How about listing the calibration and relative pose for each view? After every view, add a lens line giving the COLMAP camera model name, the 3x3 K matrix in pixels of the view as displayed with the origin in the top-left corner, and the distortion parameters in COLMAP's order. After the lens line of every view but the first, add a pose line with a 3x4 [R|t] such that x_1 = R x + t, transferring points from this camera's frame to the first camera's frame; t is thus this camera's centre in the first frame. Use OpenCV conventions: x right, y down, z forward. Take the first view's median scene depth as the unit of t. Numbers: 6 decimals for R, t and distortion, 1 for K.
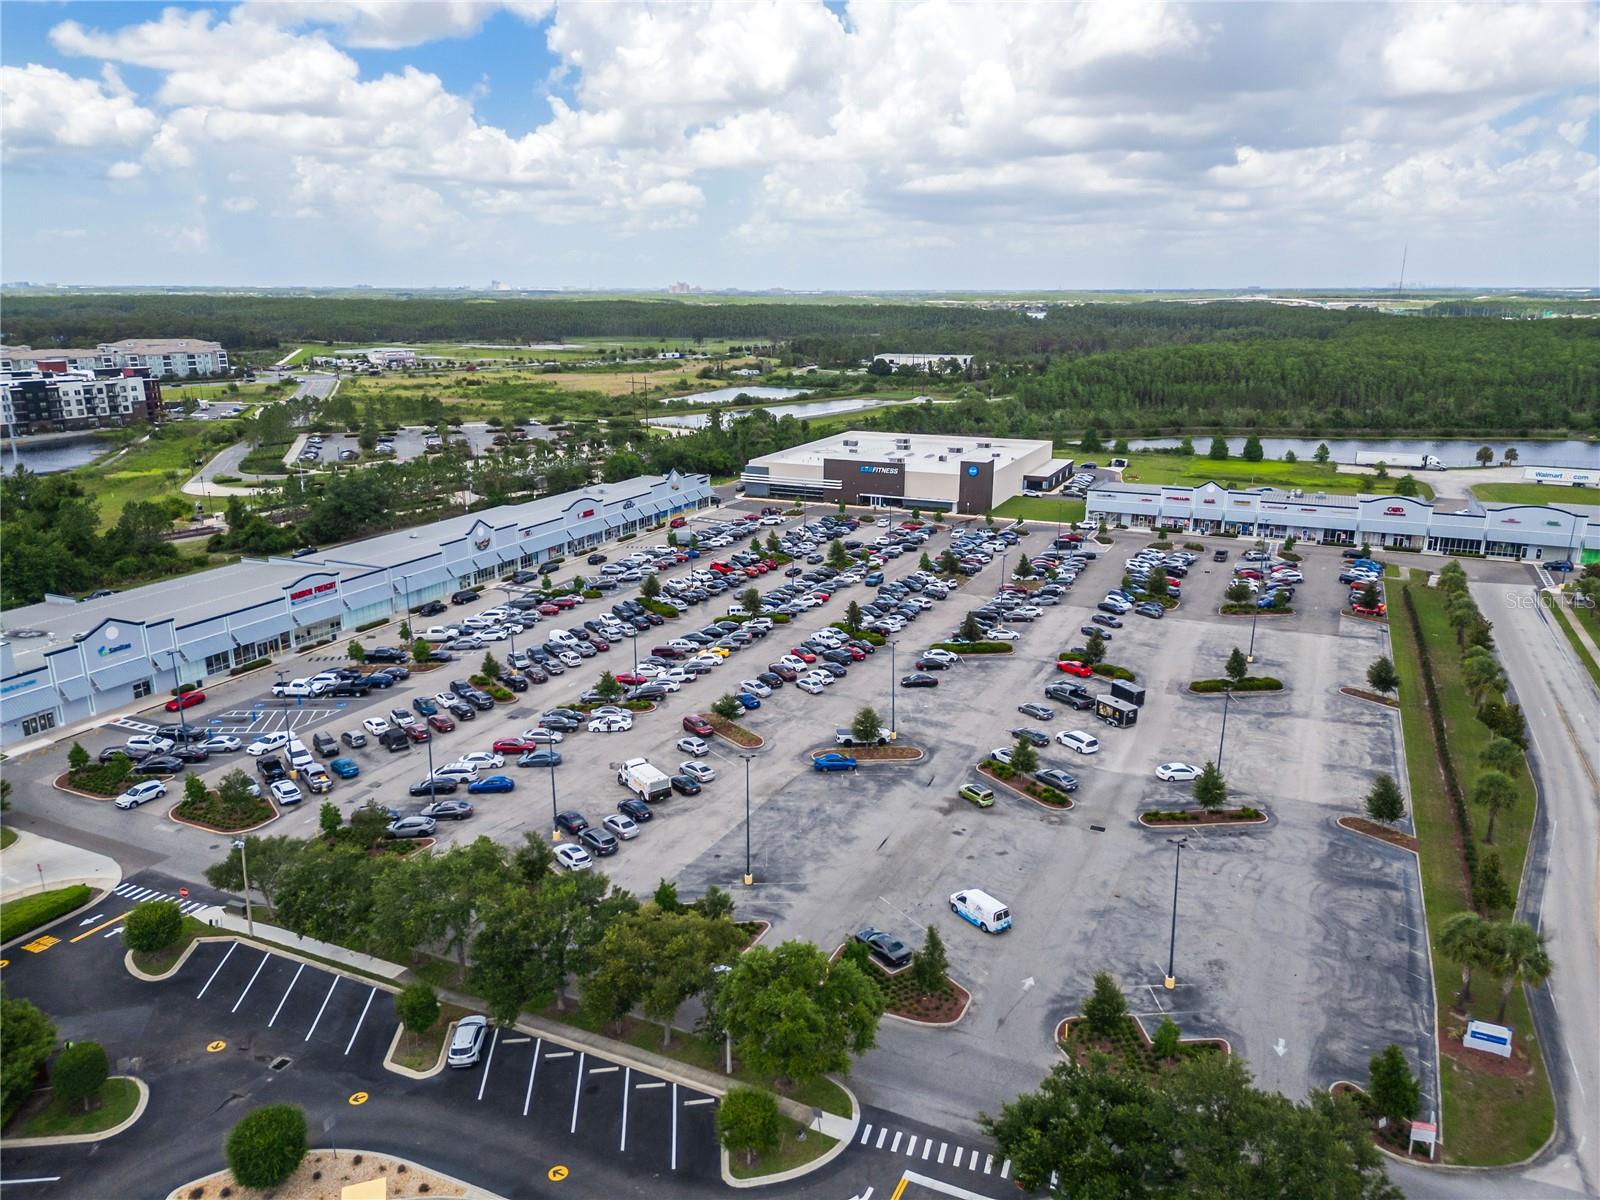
lens RADIAL K [[1121.2, 0, 801.9], [0, 1121.2, 599.8], [0, 0, 1]] dist [0.077671, -0.073087]
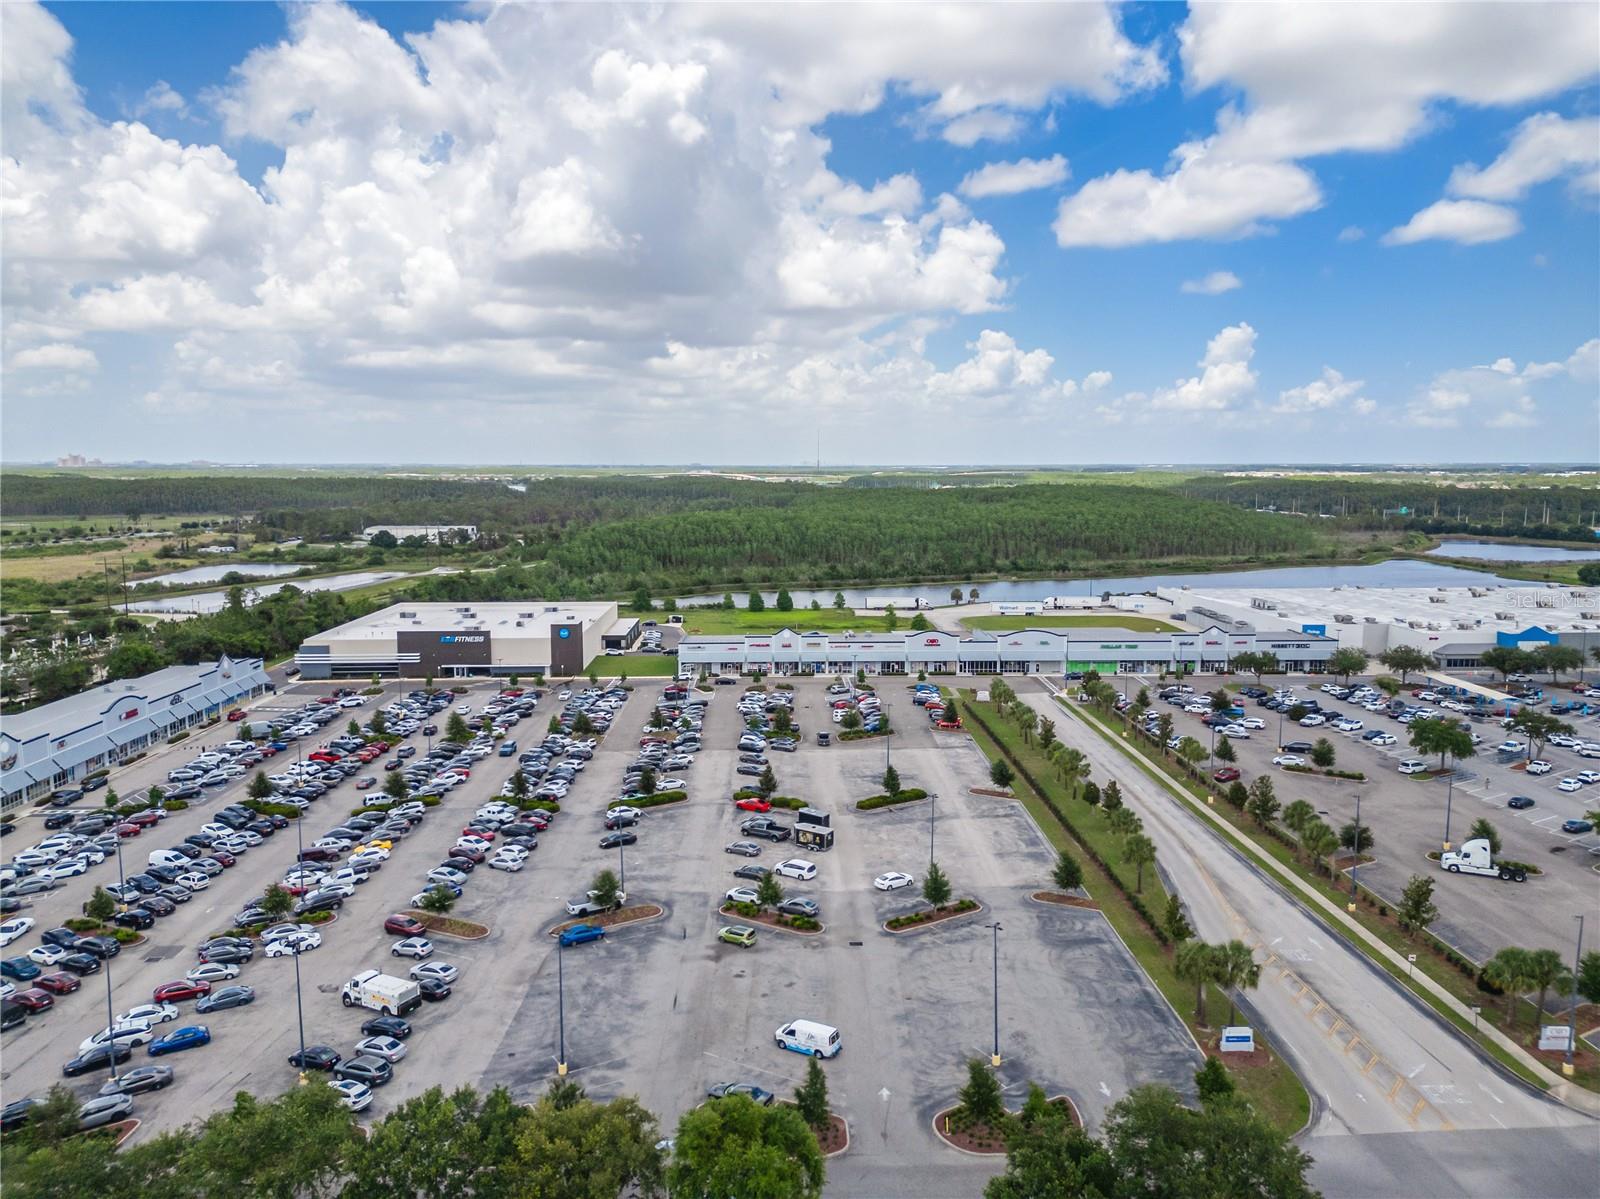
lens RADIAL K [[1121.2, 0, 806.7], [0, 1121.2, 609.5], [0, 0, 1]] dist [0.077671, -0.073087]
pose [[0.892604, -0.059592, 0.446886, -0.099210], [0.121318, 0.986413, -0.110781, 0.001691], [-0.434213, 0.153098, 0.887705, 0.011998]]
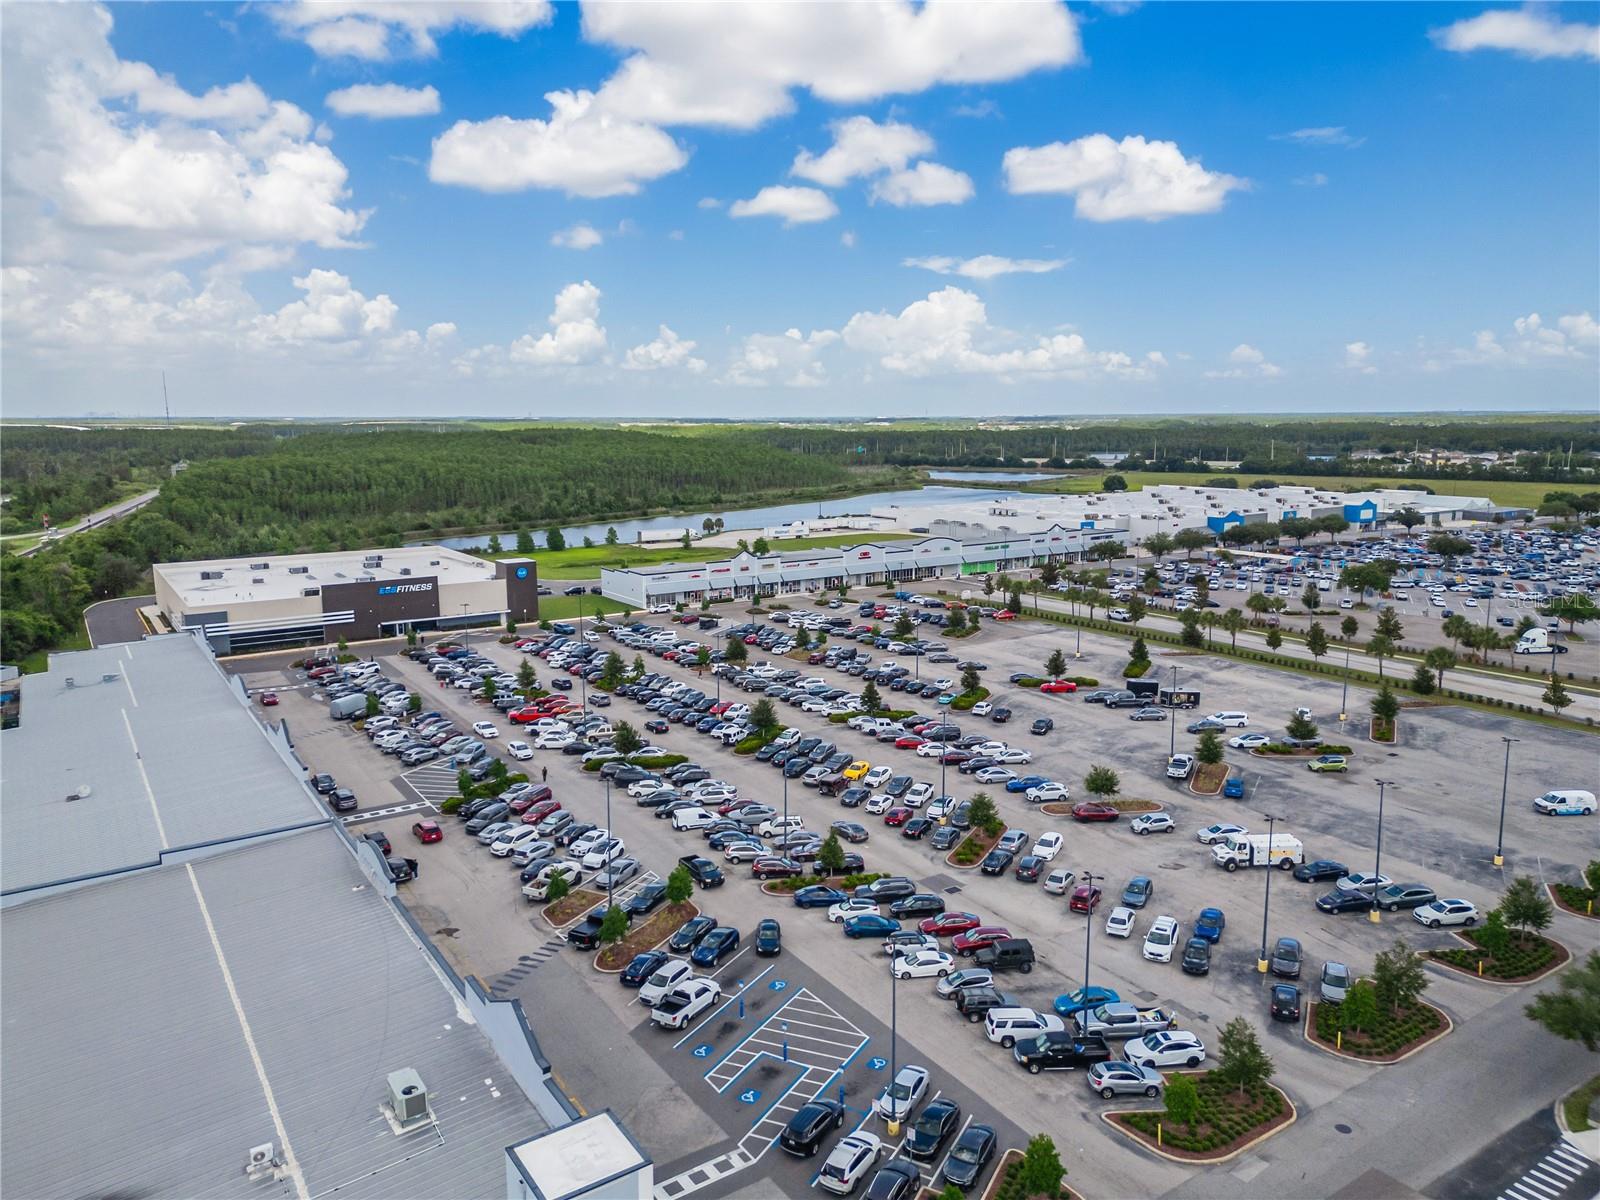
lens RADIAL K [[1121.2, 0, 811.2], [0, 1121.2, 623.4], [0, 0, 1]] dist [0.077671, -0.073087]
pose [[0.516910, -0.159237, 0.841099, -0.460054], [0.233776, 0.971457, 0.040245, -0.058014], [-0.823500, 0.175826, 0.539382, 0.345342]]
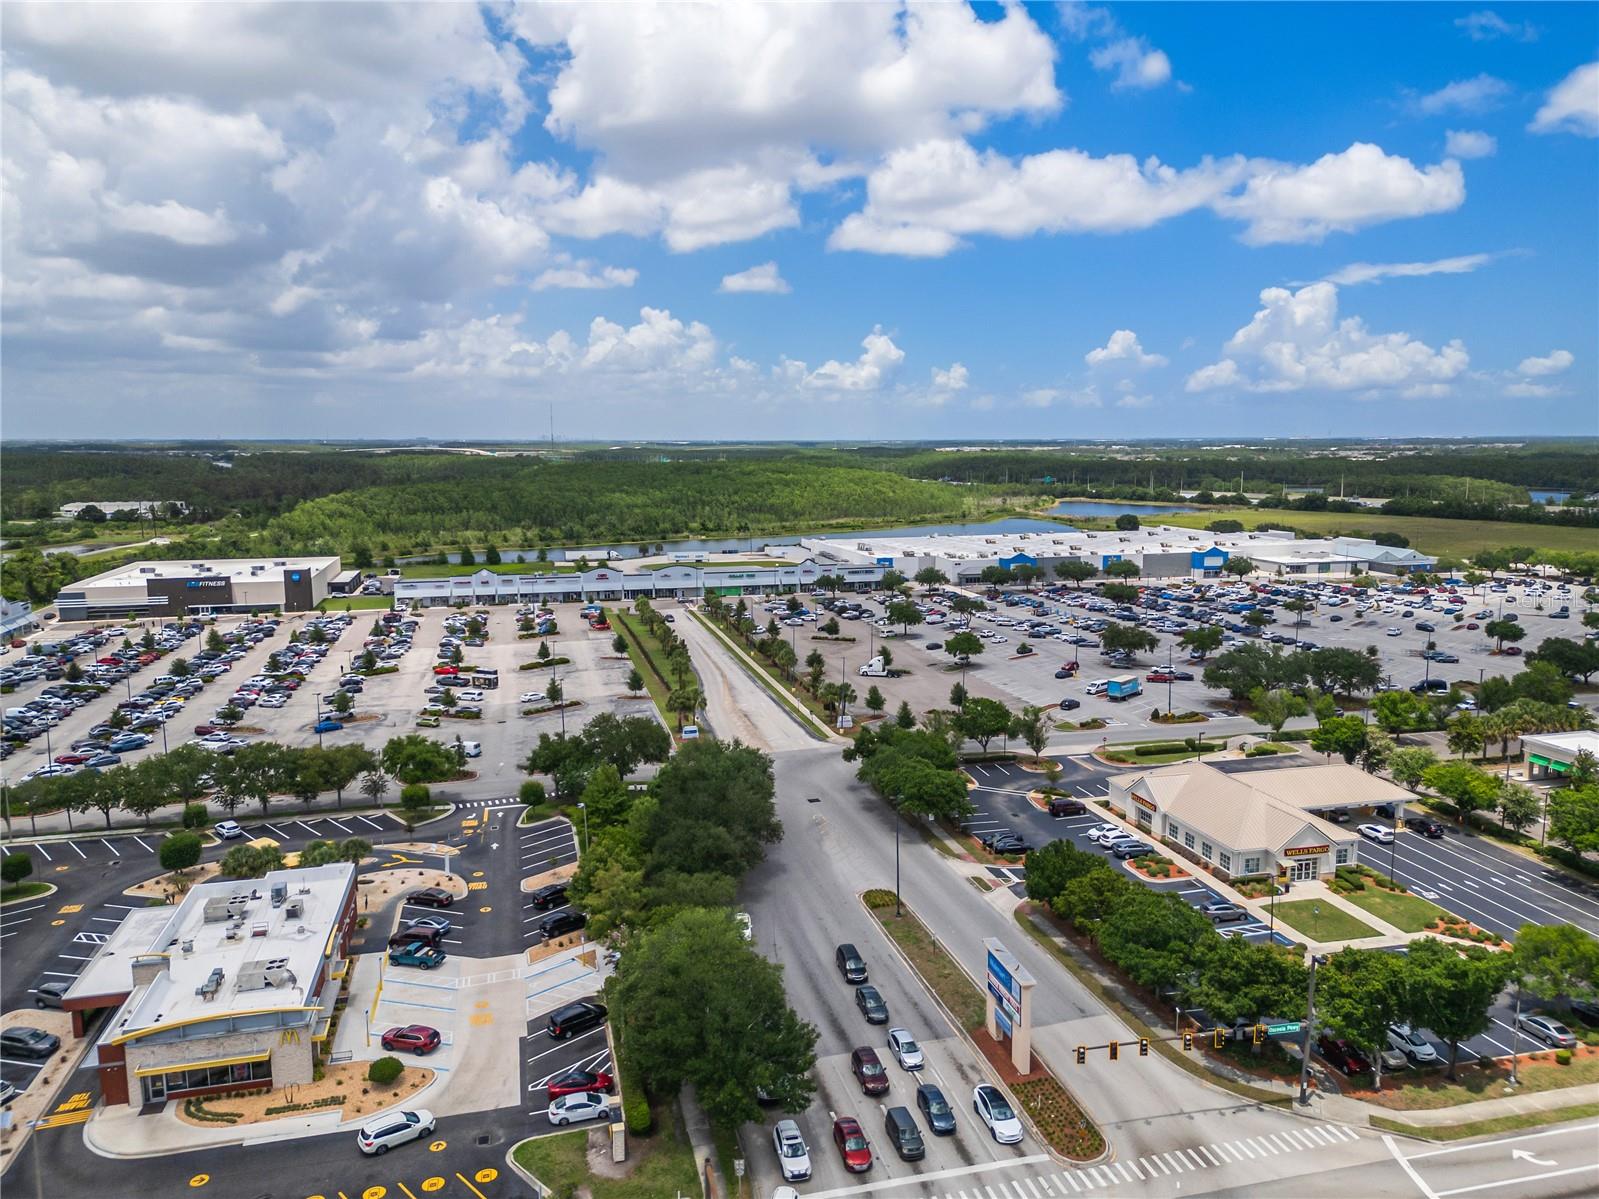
lens RADIAL K [[1120.5, 0, 803.8], [0, 1120.5, 599.0], [0, 0, 1]] dist [0.077671, -0.073087]
pose [[0.769284, -0.093352, 0.632050, -0.204348], [0.173391, 0.982645, -0.065904, 0.086359], [-0.614928, 0.160291, 0.772120, -0.298043]]
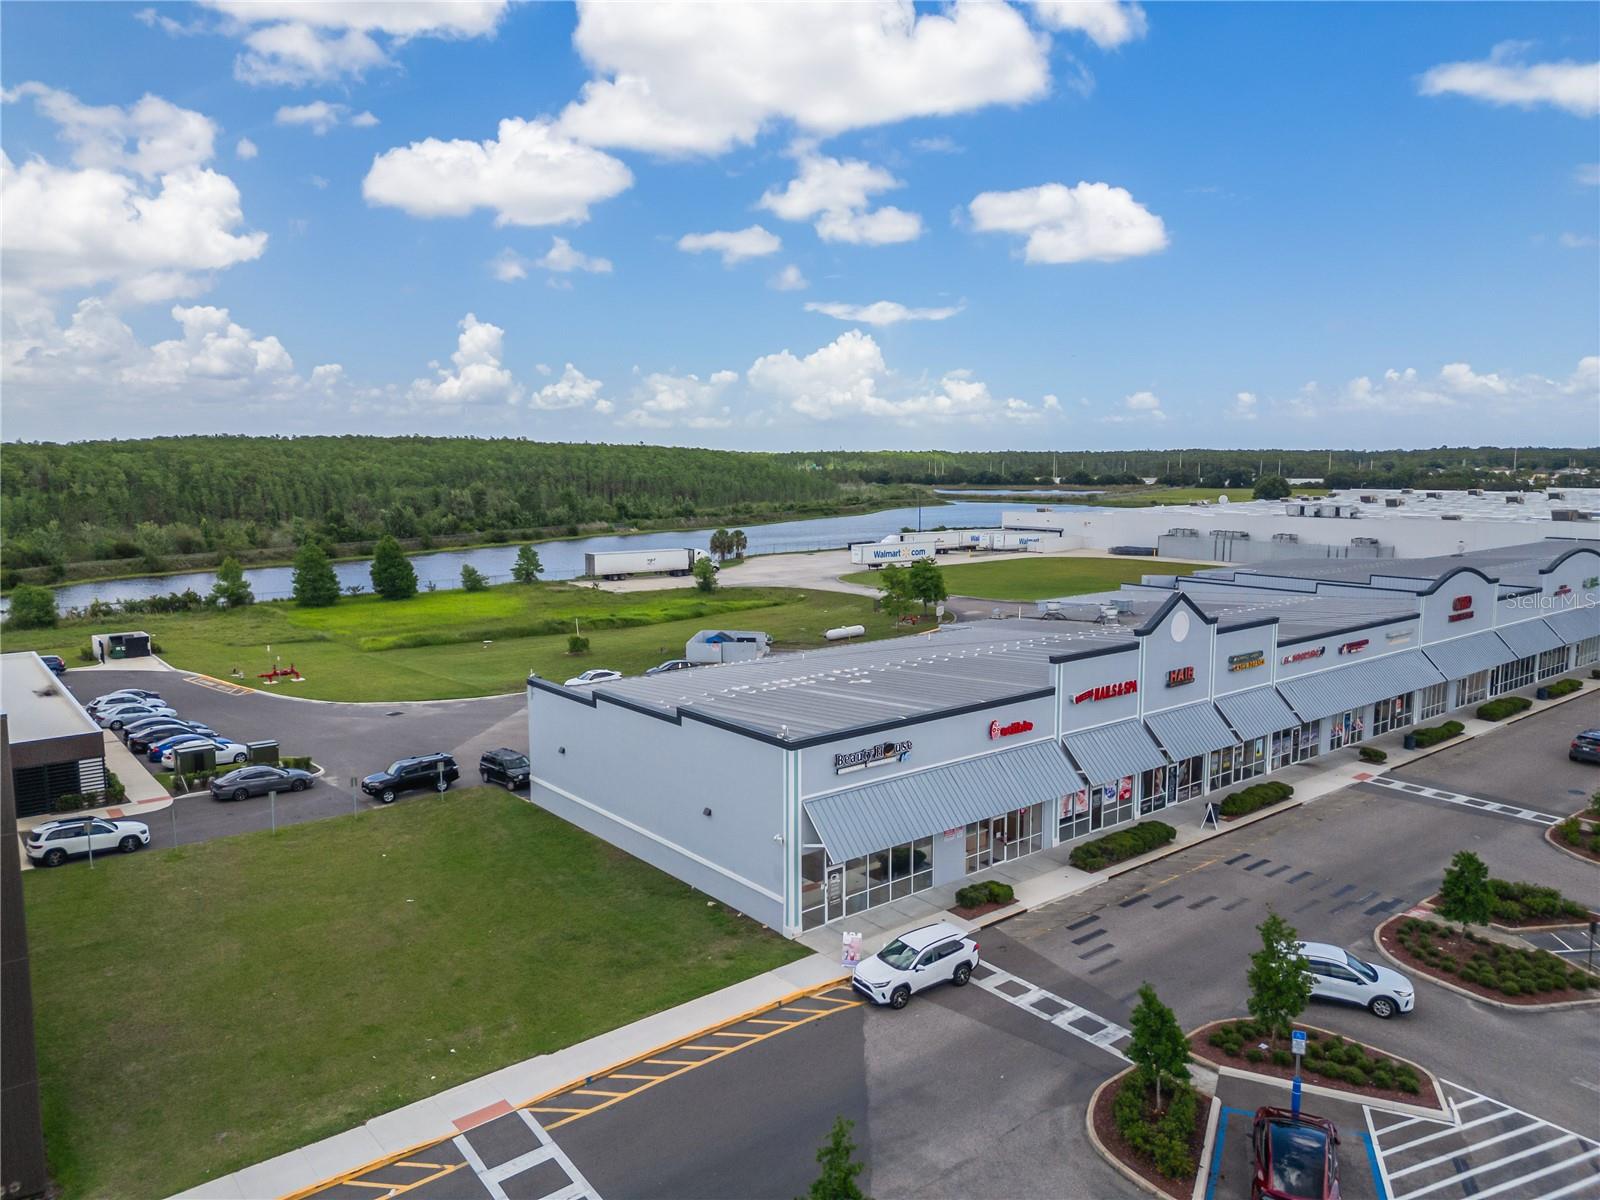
lens RADIAL K [[1121.2, 0, 808.6], [0, 1121.2, 628.8], [0, 0, 1]] dist [0.077671, -0.073087]
pose [[0.435244, -0.139997, 0.889362, 0.103317], [0.245278, 0.968908, 0.032482, -0.111916], [-0.866257, 0.204004, 0.456049, 0.863112]]
